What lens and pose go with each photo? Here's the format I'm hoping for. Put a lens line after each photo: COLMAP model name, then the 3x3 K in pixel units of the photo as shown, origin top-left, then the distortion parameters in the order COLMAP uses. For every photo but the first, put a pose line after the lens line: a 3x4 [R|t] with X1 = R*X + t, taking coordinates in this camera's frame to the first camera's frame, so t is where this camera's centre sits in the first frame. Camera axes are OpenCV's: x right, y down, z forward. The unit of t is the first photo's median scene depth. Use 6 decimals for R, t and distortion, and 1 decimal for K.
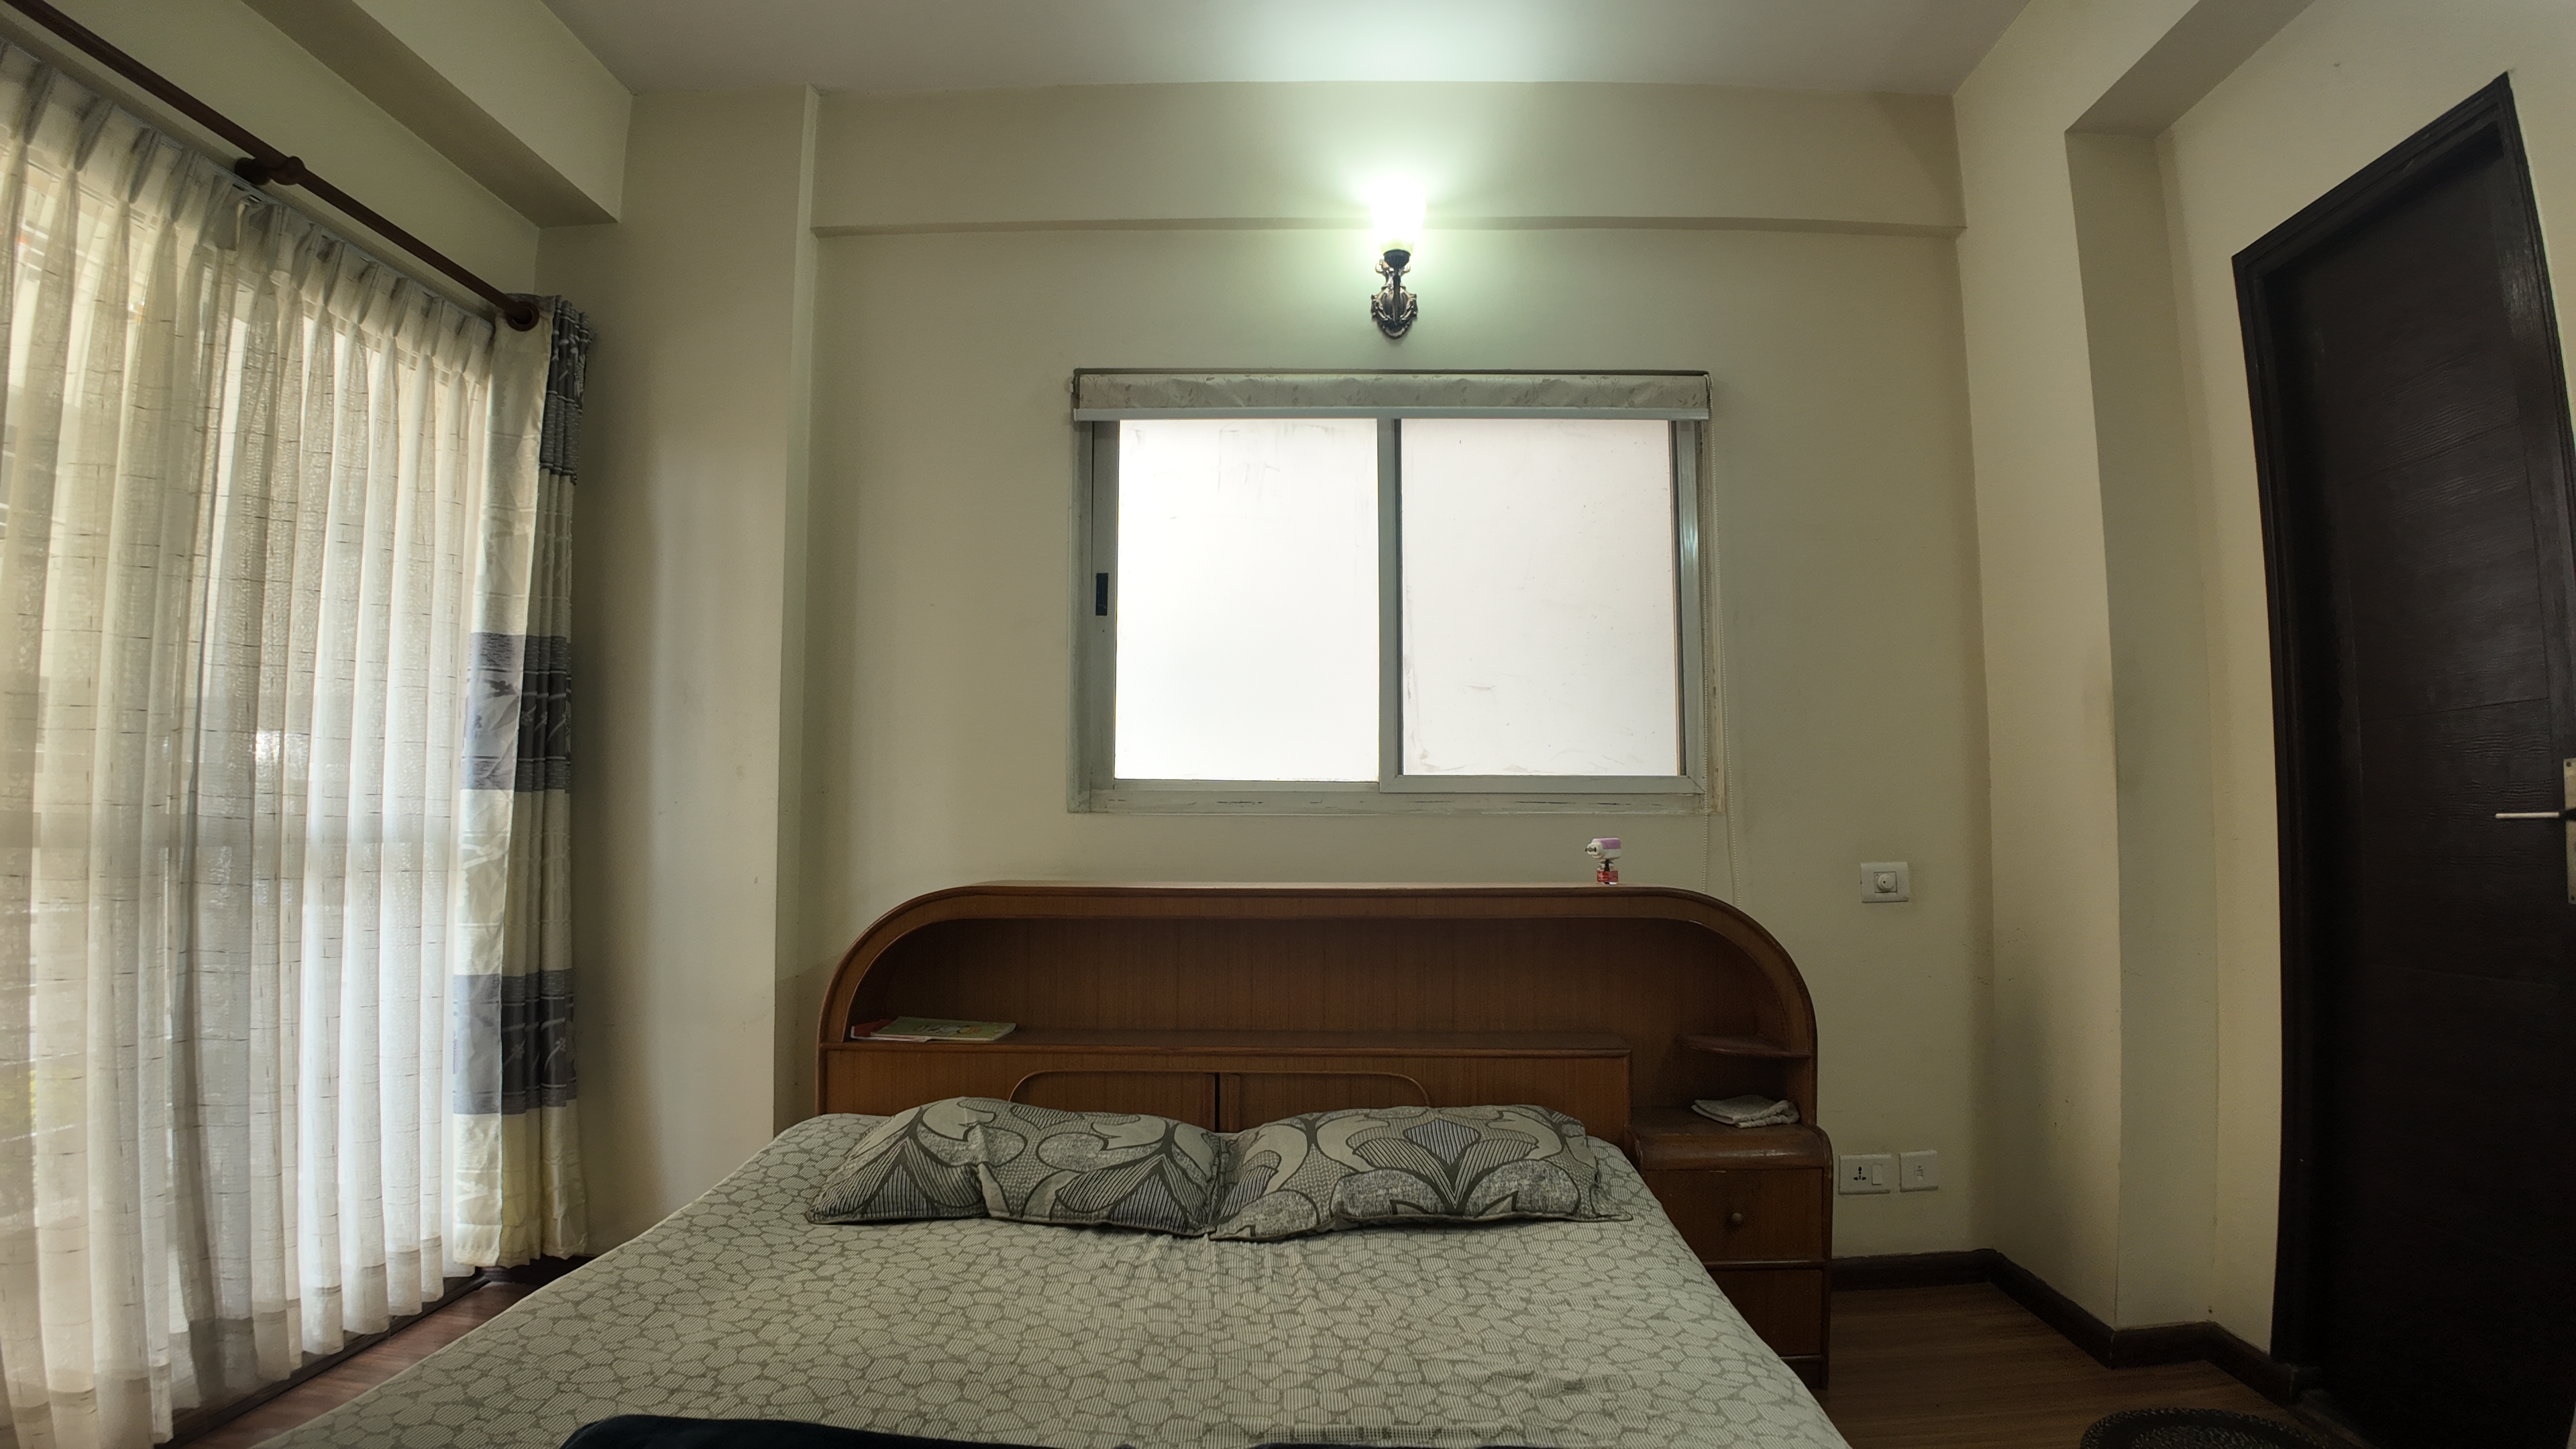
lens RADIAL K [[1441.6, 0, 1302.4], [0, 1441.6, 717.7], [0, 0, 1]] dist [-0.096298, -0.004220]
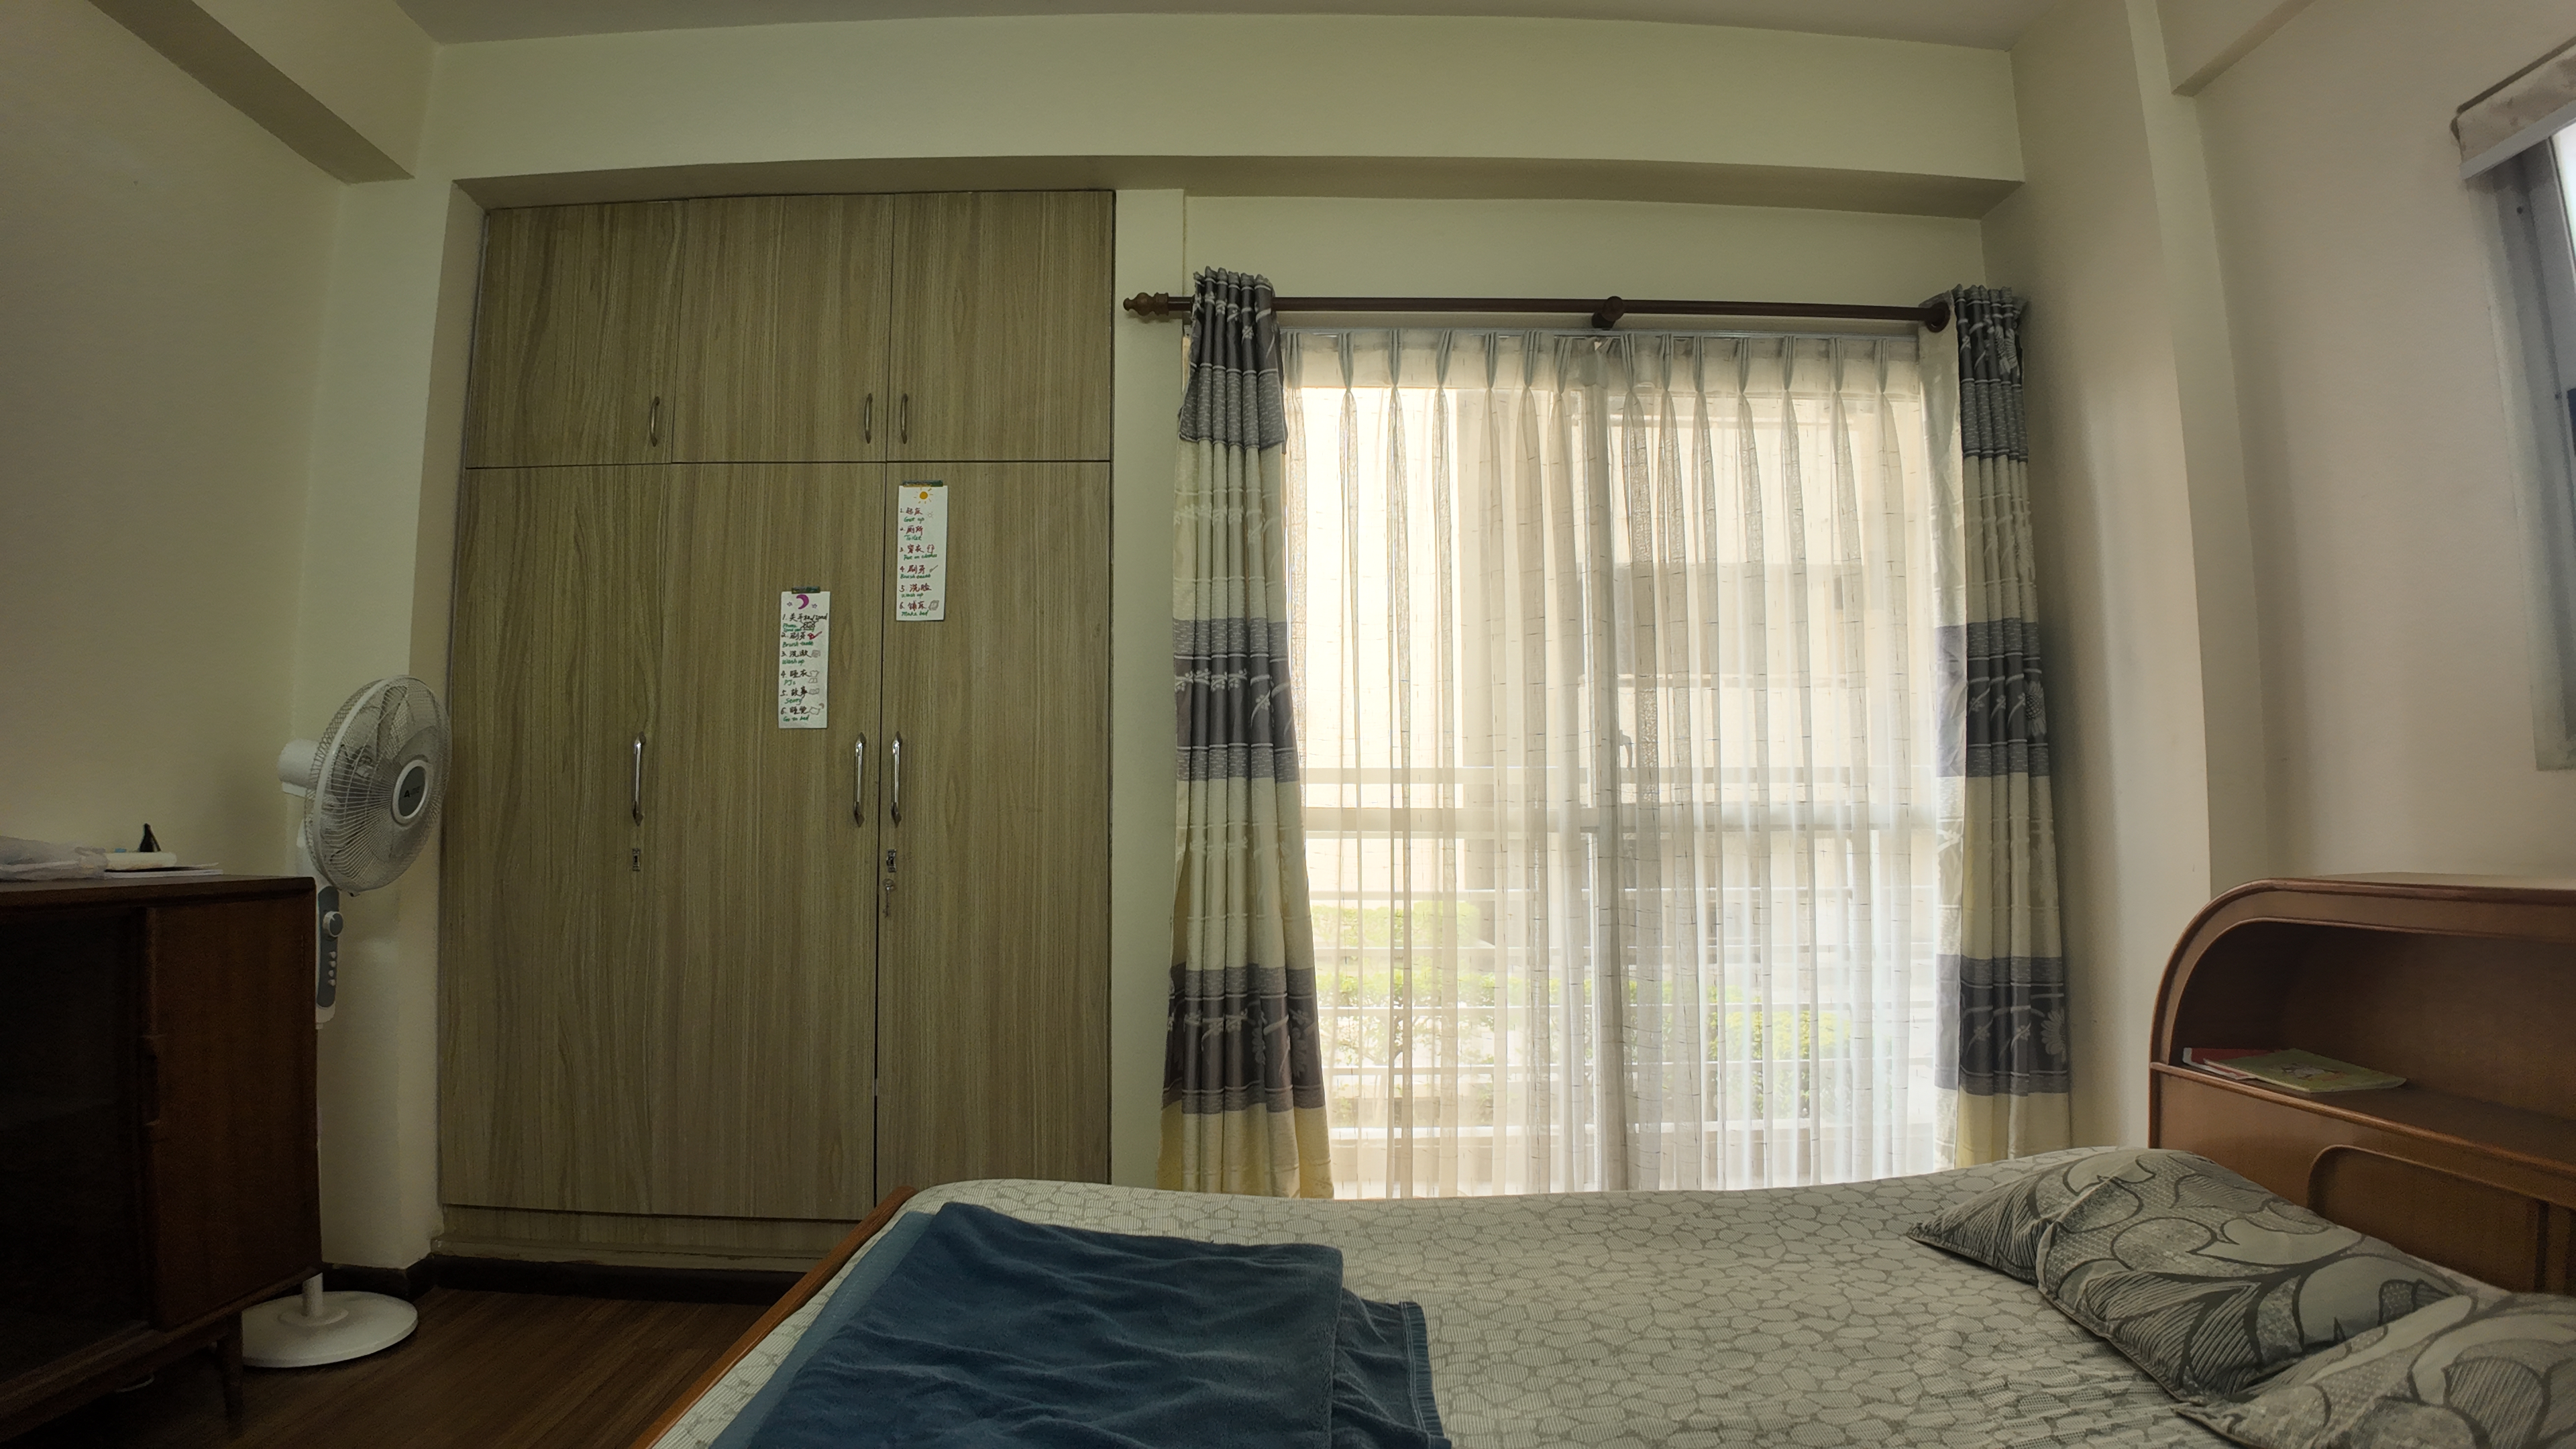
lens RADIAL K [[1441.6, 0, 1304.3], [0, 1441.6, 719.9], [0, 0, 1]] dist [-0.096298, -0.004220]
pose [[0.046561, -0.075518, -0.996057, 0.548040], [0.070711, 0.994886, -0.072124, 0.063756], [0.996410, -0.067074, 0.051663, 0.576488]]
